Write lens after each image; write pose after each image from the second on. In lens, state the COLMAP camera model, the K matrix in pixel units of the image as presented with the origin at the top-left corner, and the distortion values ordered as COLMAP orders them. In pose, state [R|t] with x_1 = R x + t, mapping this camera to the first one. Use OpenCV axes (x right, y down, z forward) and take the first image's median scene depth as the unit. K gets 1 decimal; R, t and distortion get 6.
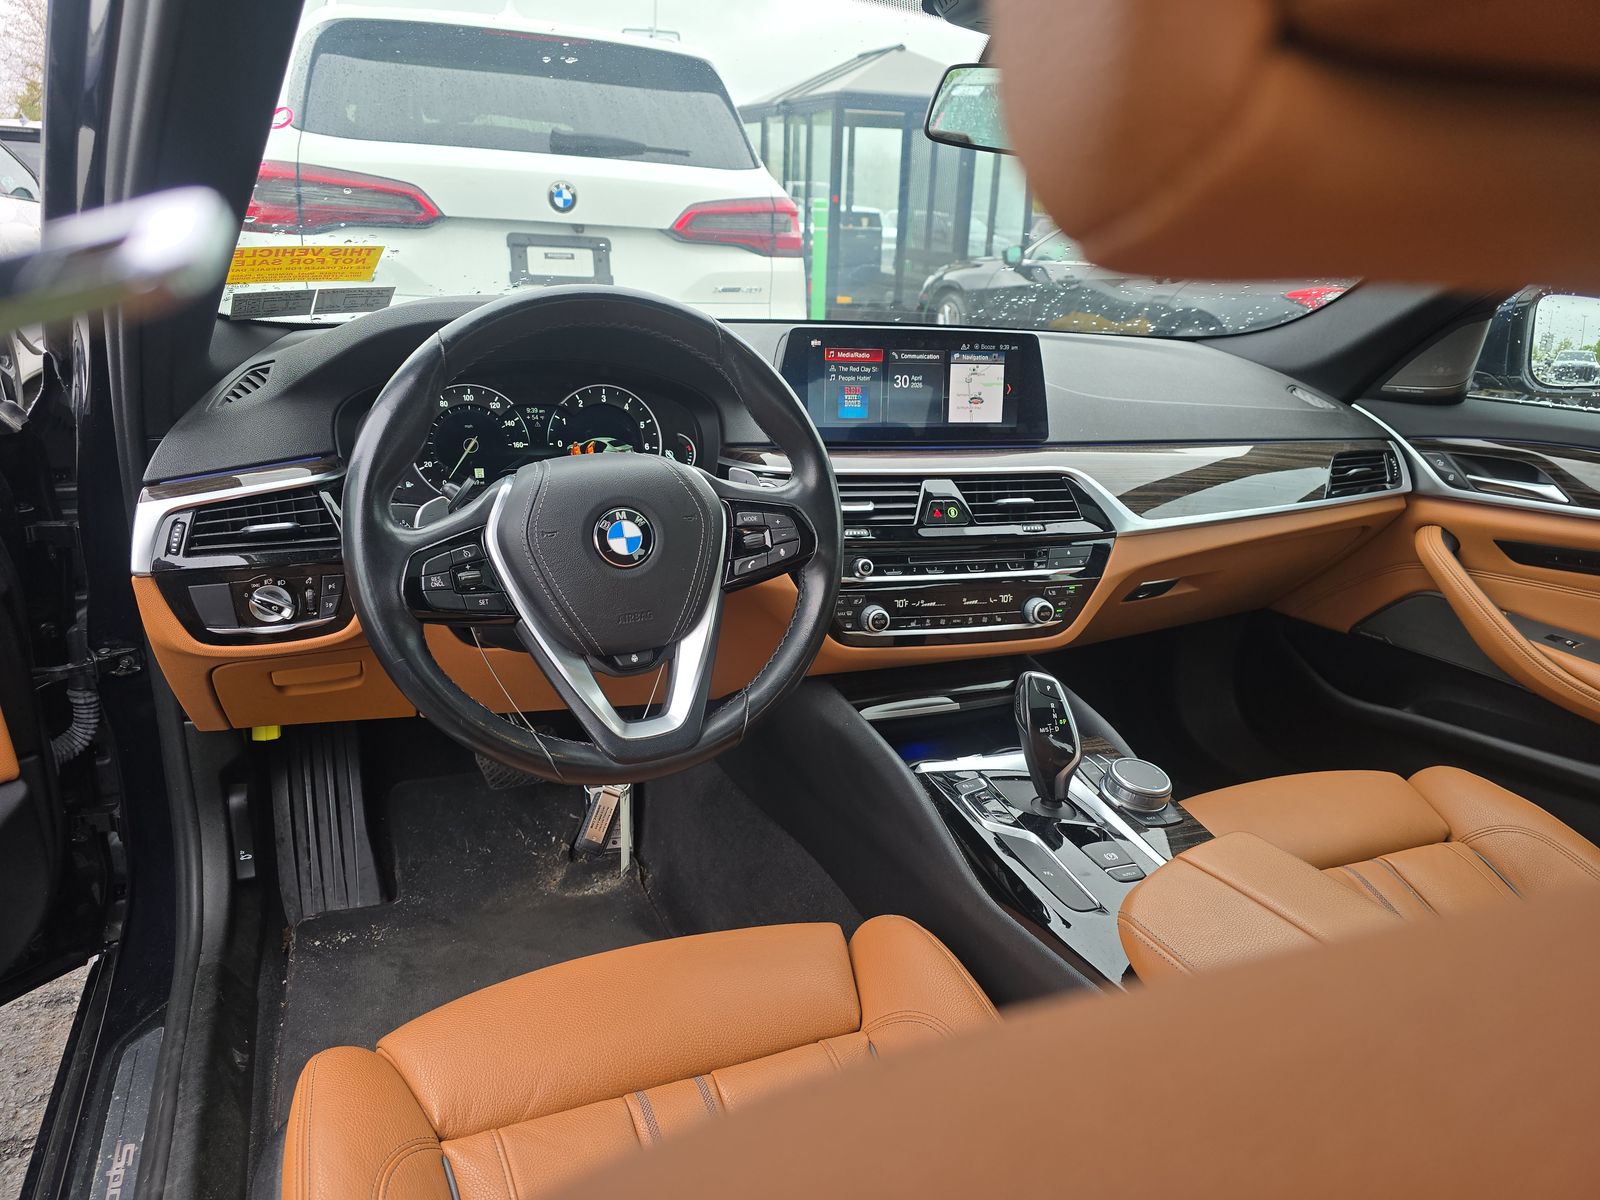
lens RADIAL K [[1117.8, 0, 800.0], [0, 1117.8, 600.0], [0, 0, 1]] dist [0.026547, -0.006391]
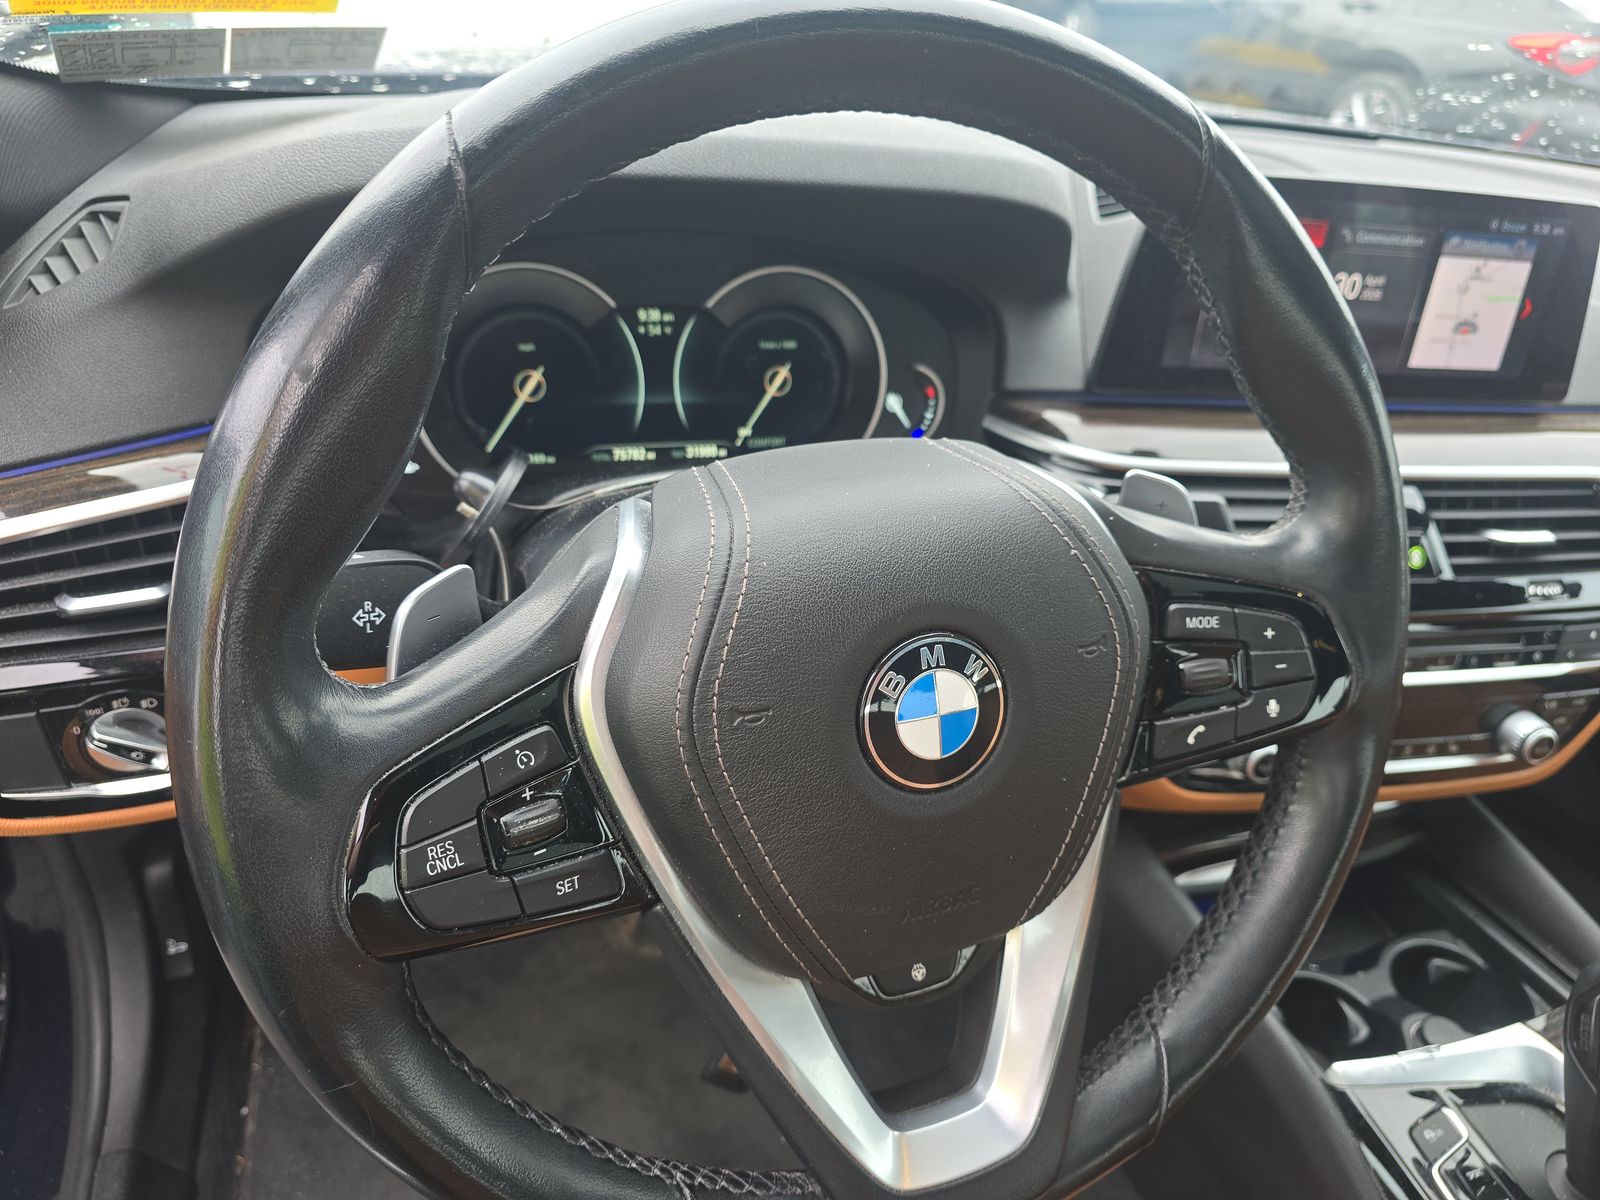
lens RADIAL K [[1079.7, 0, 797.3], [0, 1079.7, 566.9], [0, 0, 1]] dist [-0.012375, -0.001498]
pose [[0.998558, 0.050578, -0.017977, -0.162029], [-0.048371, 0.993068, 0.107126, -0.114813], [0.023271, -0.106102, 0.994083, 0.518631]]
